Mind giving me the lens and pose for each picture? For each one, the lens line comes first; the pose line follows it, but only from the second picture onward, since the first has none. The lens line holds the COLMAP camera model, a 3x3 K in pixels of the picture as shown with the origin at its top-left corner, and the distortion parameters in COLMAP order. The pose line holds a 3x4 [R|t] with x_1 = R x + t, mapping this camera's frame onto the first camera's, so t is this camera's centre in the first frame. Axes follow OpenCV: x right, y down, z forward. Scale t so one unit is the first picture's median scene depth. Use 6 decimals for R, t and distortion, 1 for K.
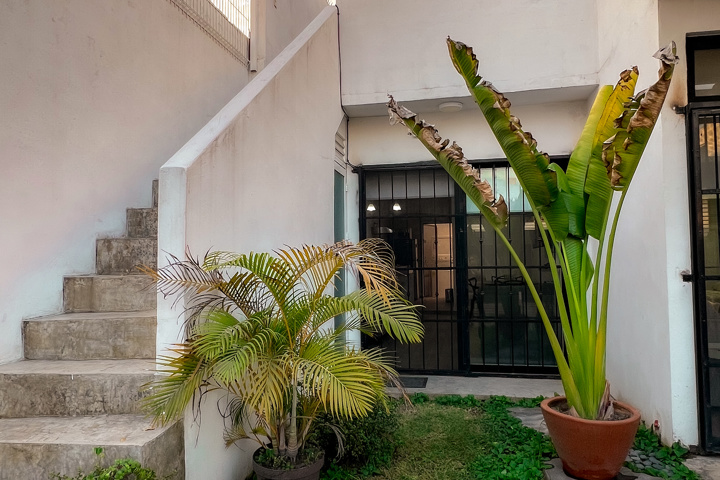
lens RADIAL K [[516.1, 0, 360.2], [0, 516.1, 239.7], [0, 0, 1]] dist [-0.005072, -0.006736]
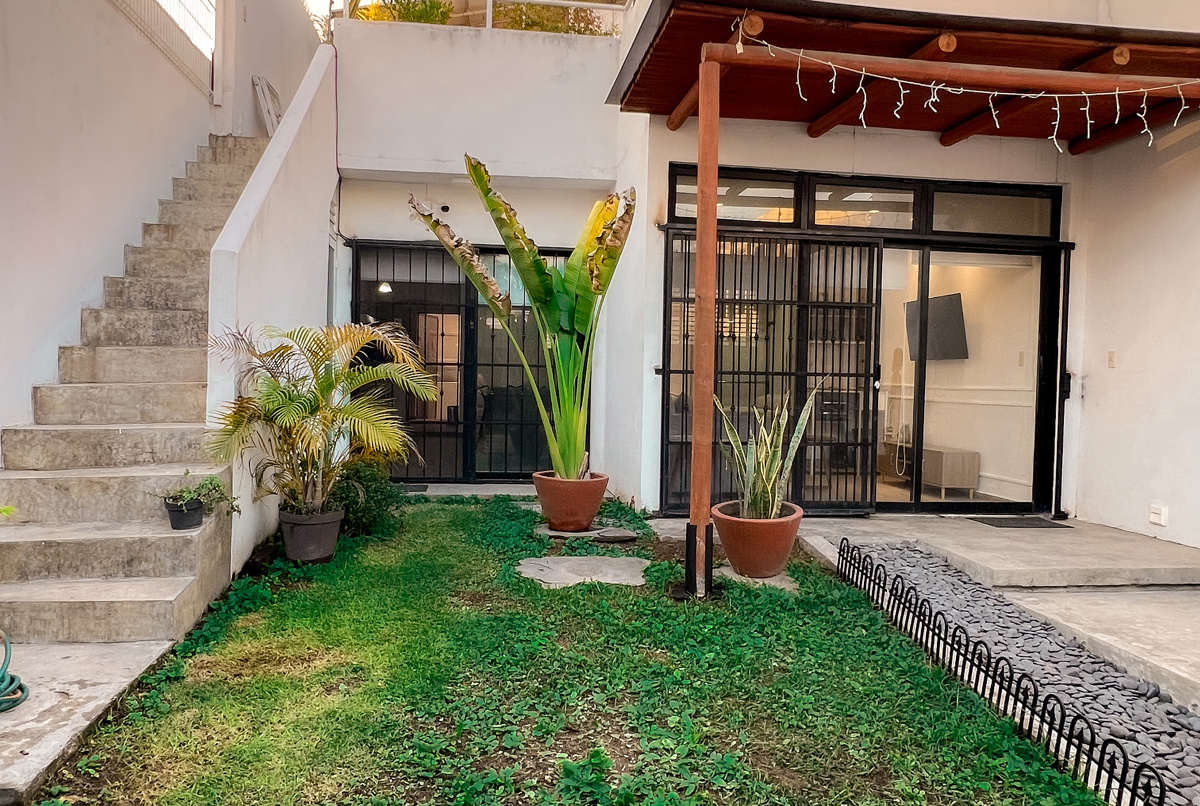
lens RADIAL K [[860.2, 0, 601.1], [0, 860.2, 405.5], [0, 0, 1]] dist [-0.005072, -0.006736]
pose [[0.941507, 0.023184, 0.336195, -0.162214], [-0.047713, 0.996752, 0.064881, 0.032050], [-0.333599, -0.077127, 0.939555, -0.873508]]
